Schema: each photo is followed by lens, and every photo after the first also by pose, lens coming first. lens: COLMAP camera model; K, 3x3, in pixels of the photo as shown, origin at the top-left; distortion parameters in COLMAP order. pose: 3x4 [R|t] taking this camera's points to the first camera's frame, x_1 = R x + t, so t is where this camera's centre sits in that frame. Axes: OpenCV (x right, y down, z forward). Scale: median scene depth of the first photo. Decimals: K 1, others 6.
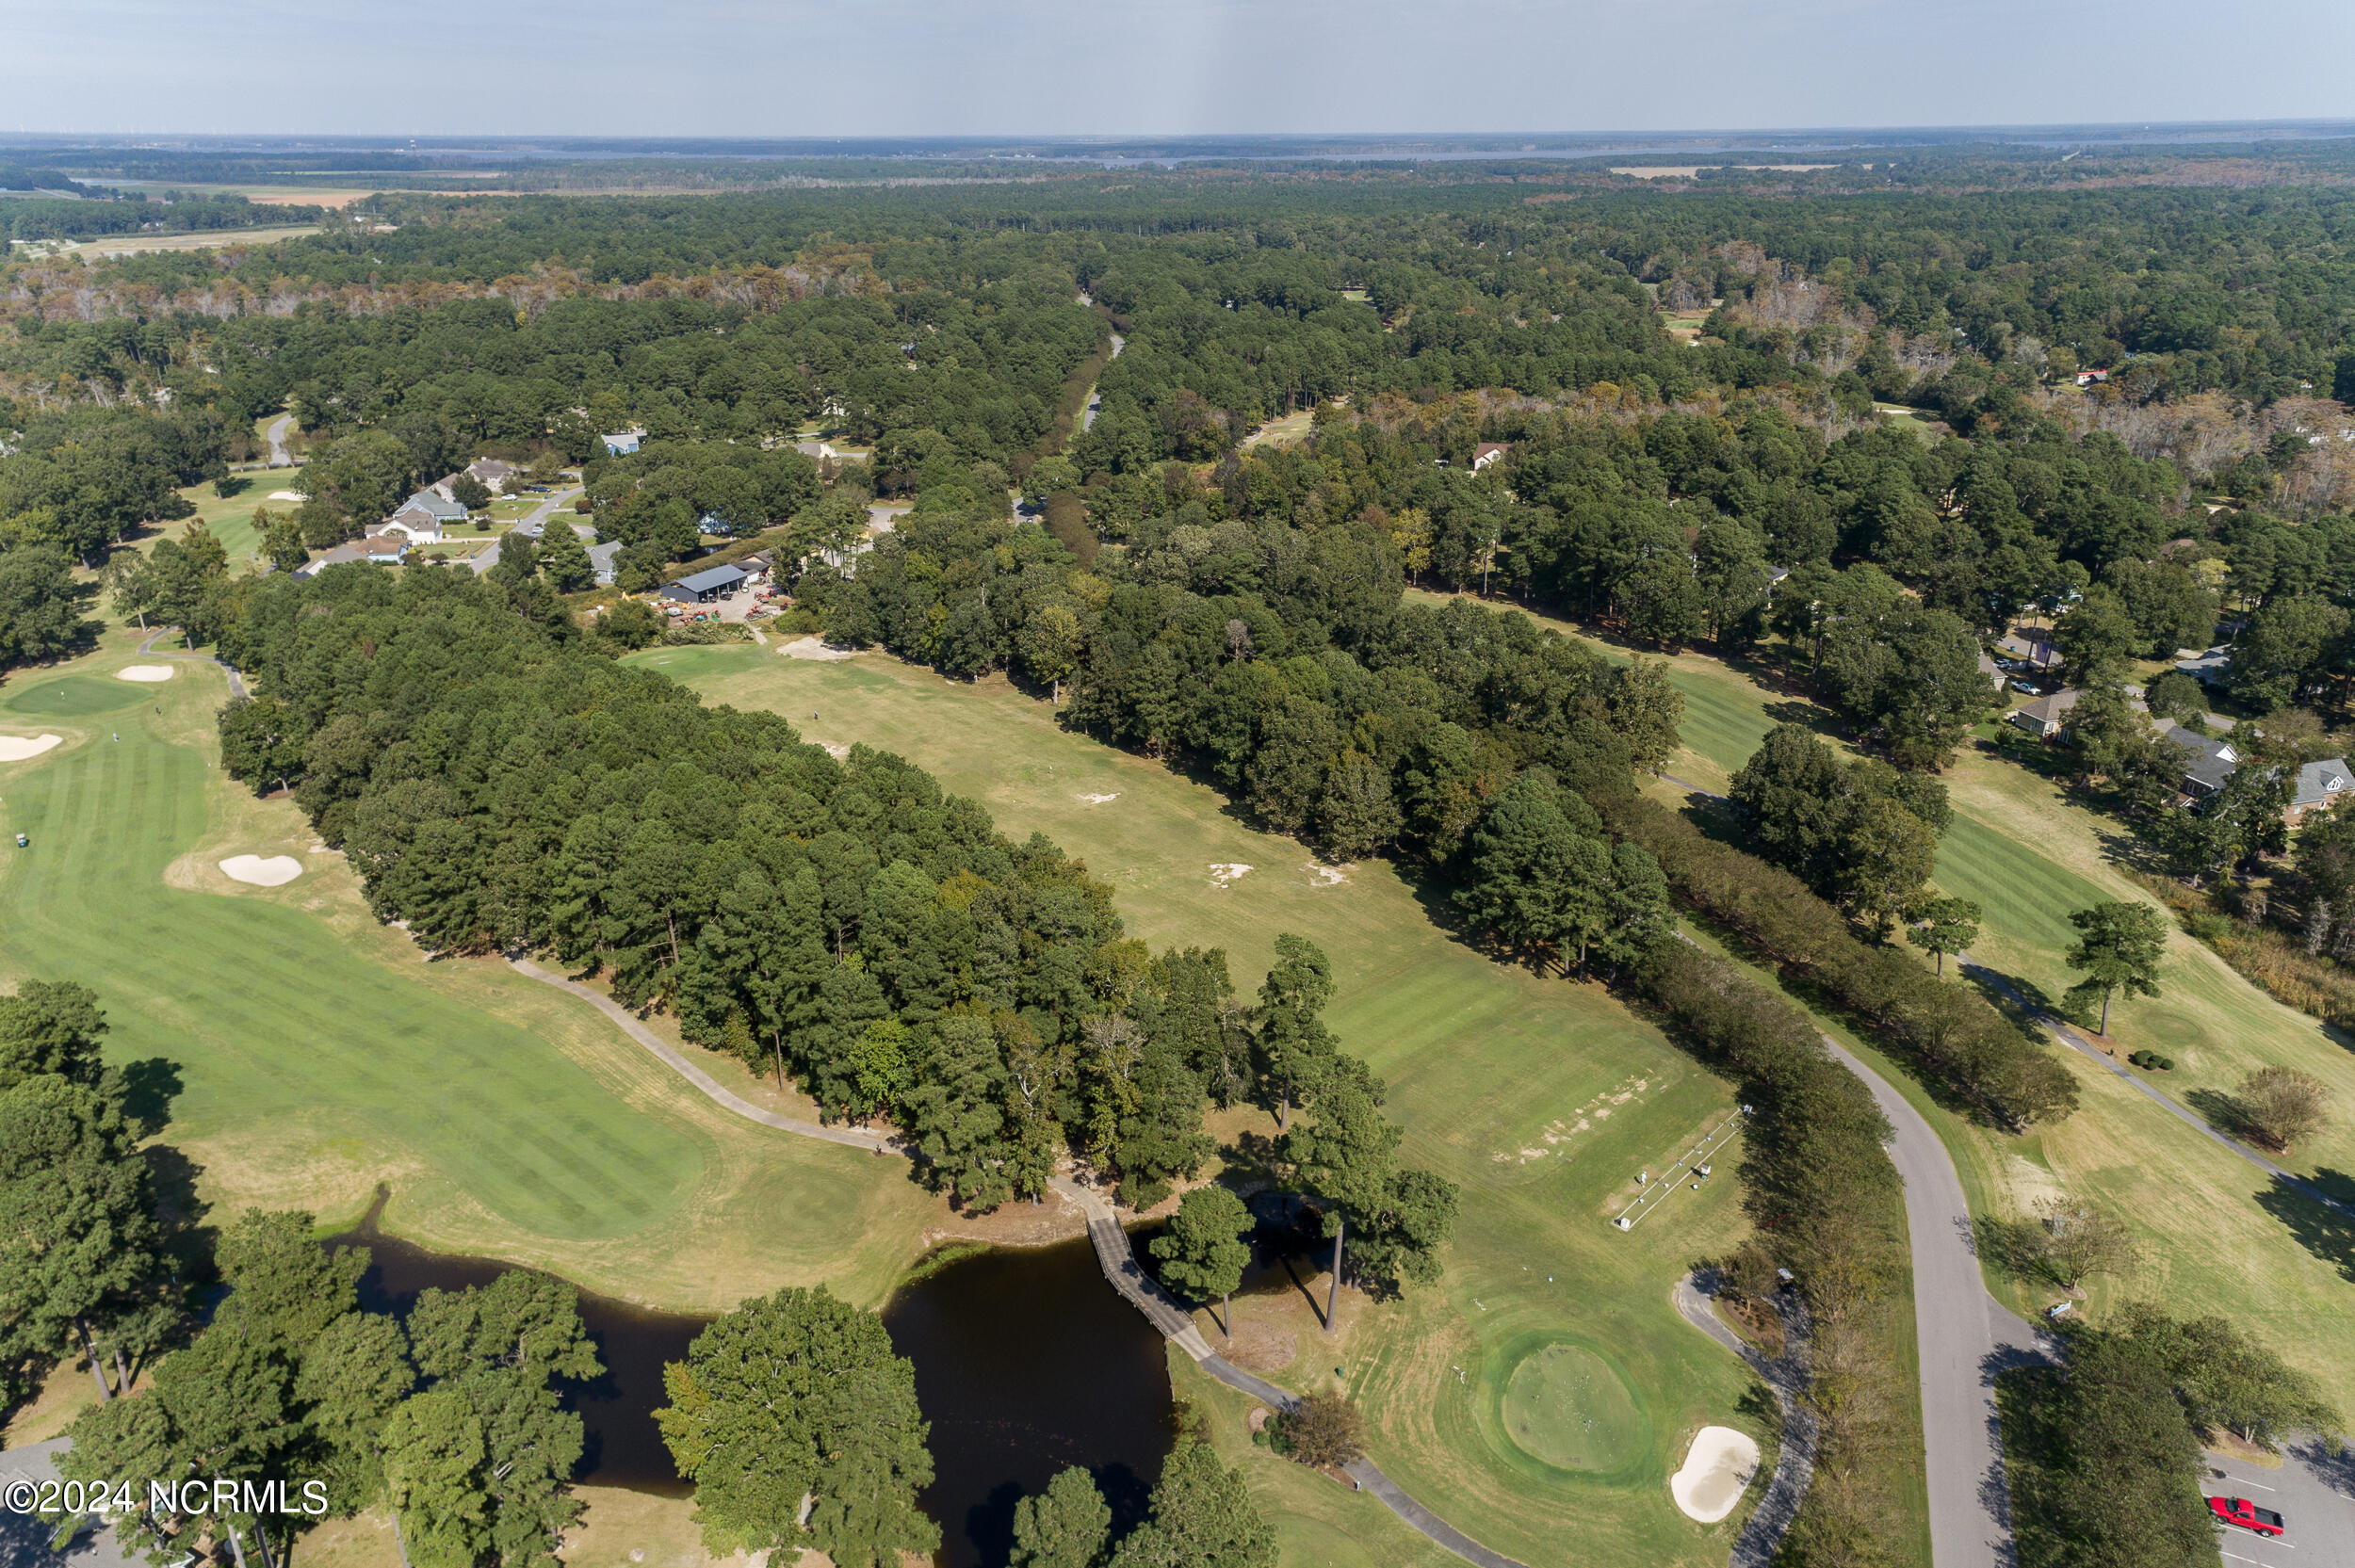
lens RADIAL K [[1608.9, 0, 1177.5], [0, 1608.9, 784.0], [0, 0, 1]] dist [0.025498, 0.018461]
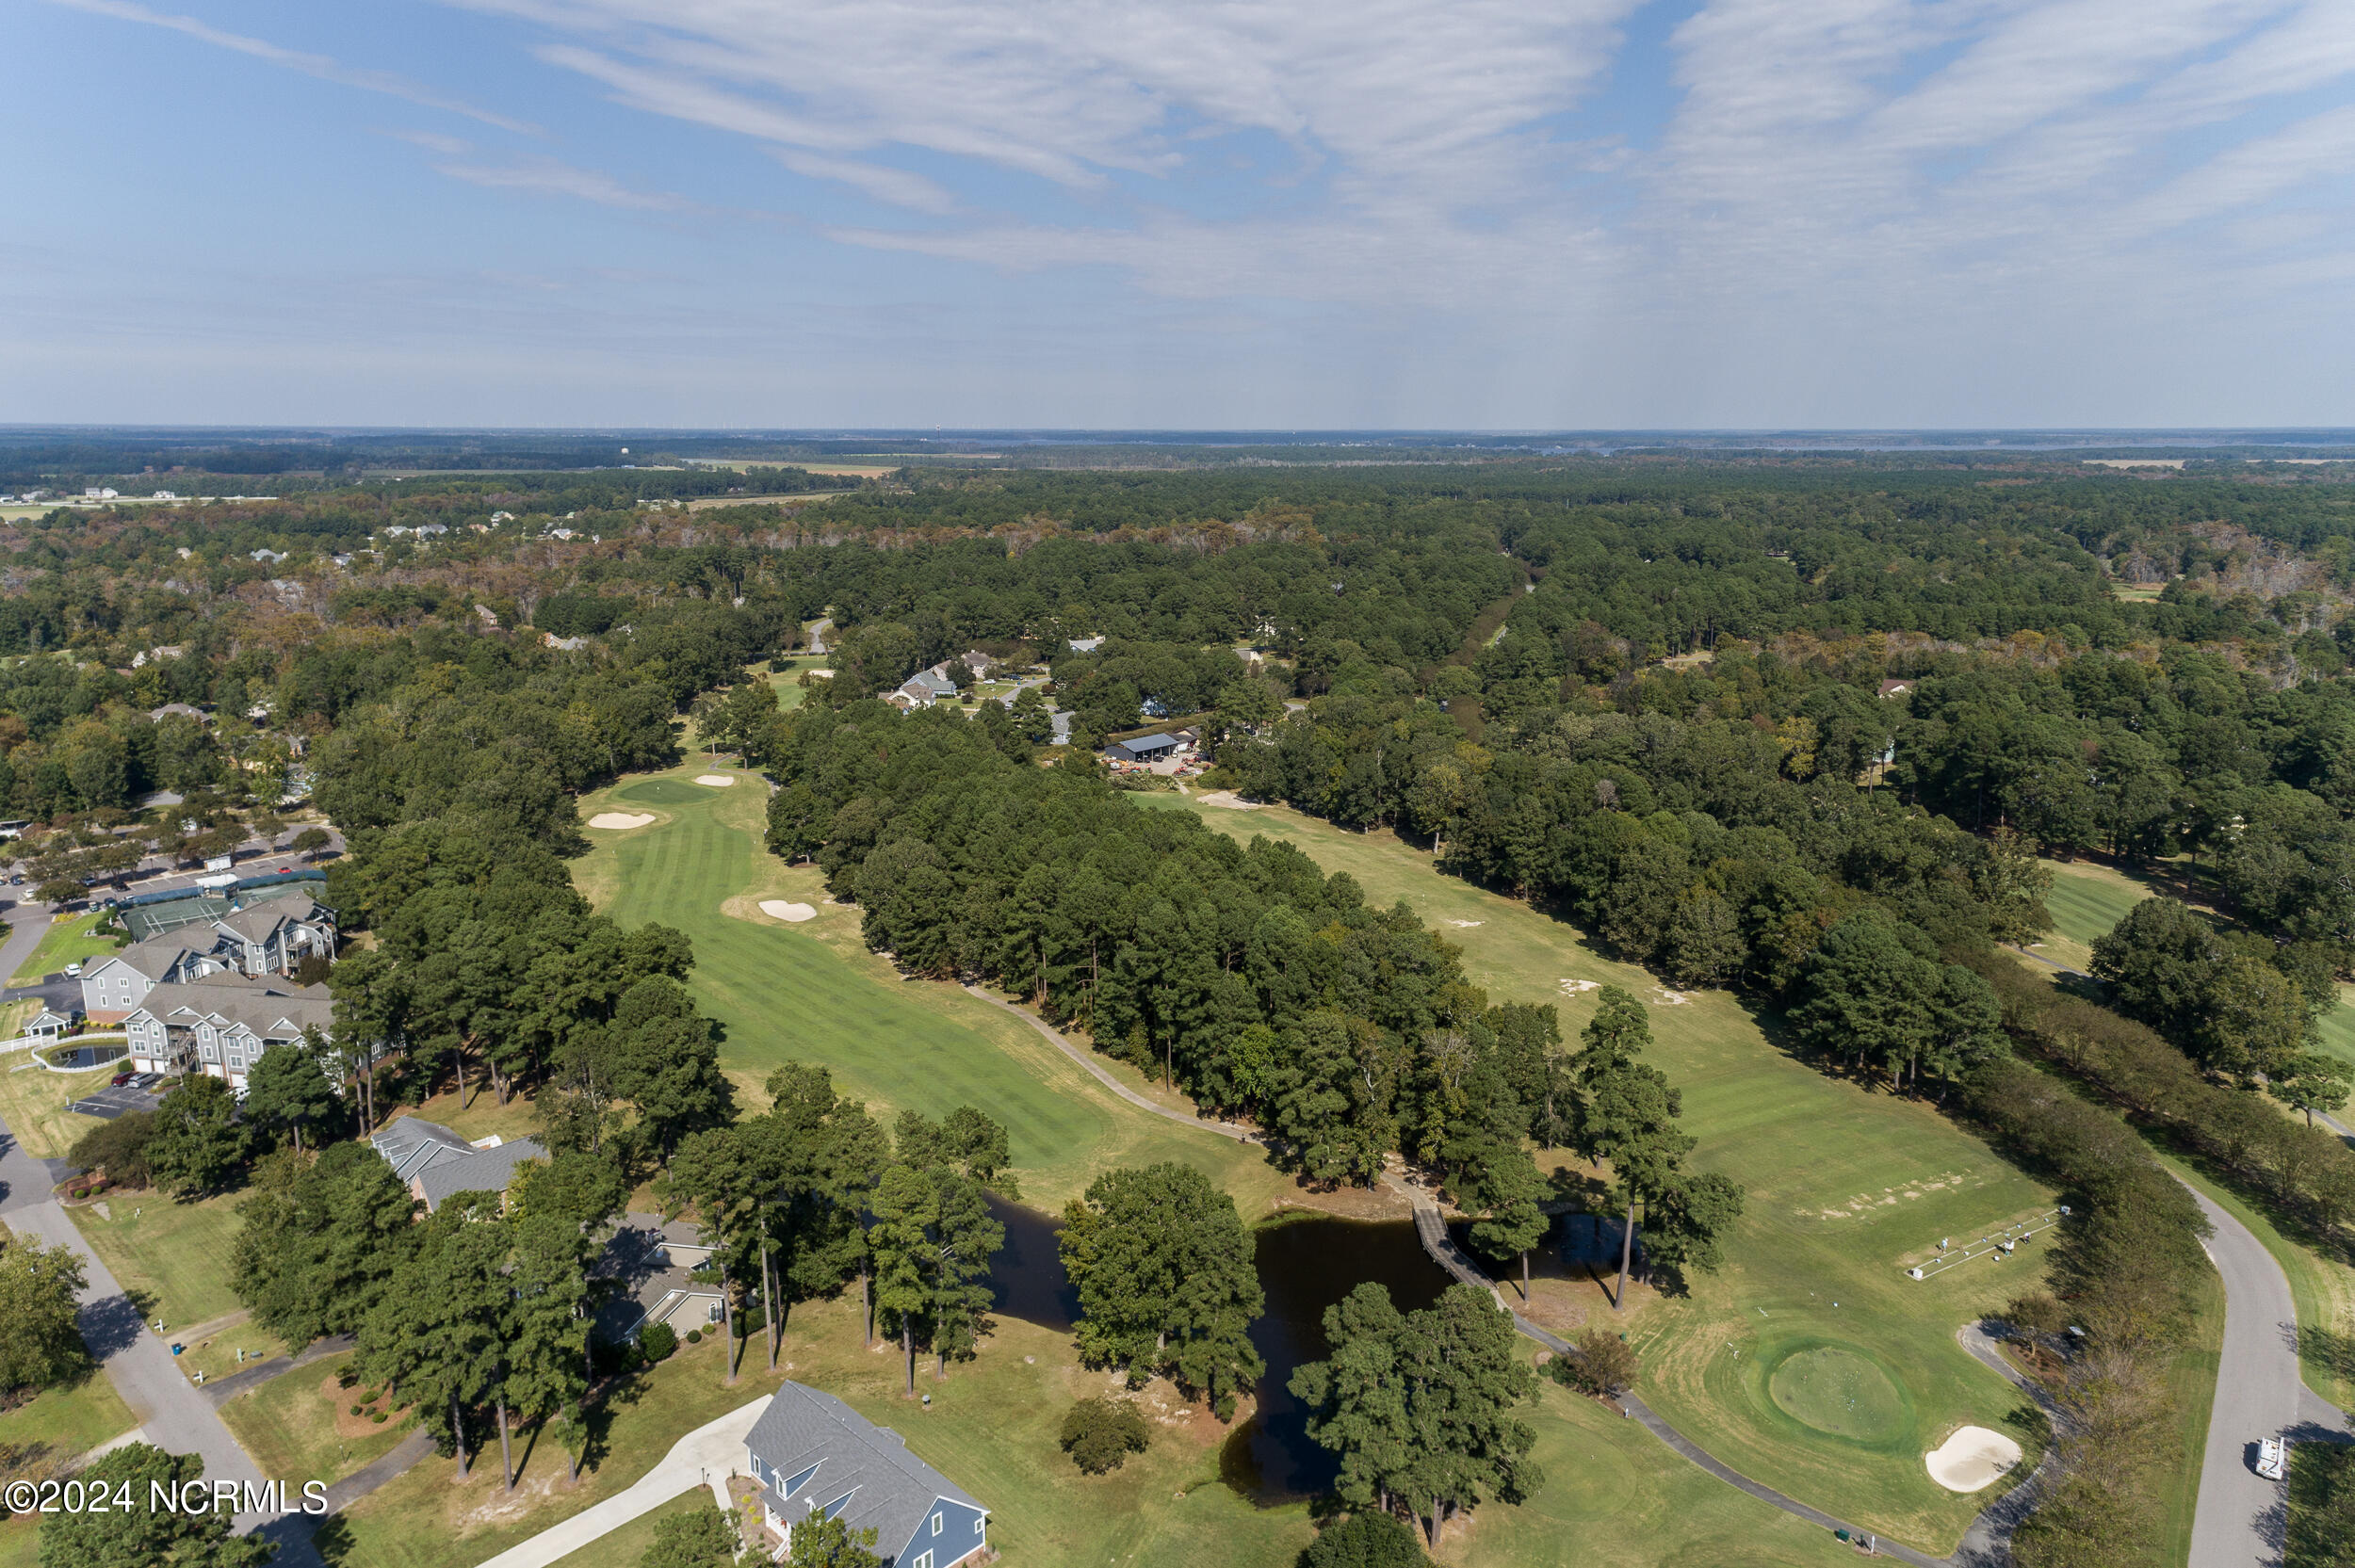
lens RADIAL K [[1601.1, 0, 1177.5], [0, 1601.1, 784.0], [0, 0, 1]] dist [0.024894, 0.019621]
pose [[0.965514, 0.063595, -0.252466, 0.032676], [-0.104490, 0.982837, -0.152032, 0.102979], [0.238464, 0.173169, 0.955587, -0.121103]]
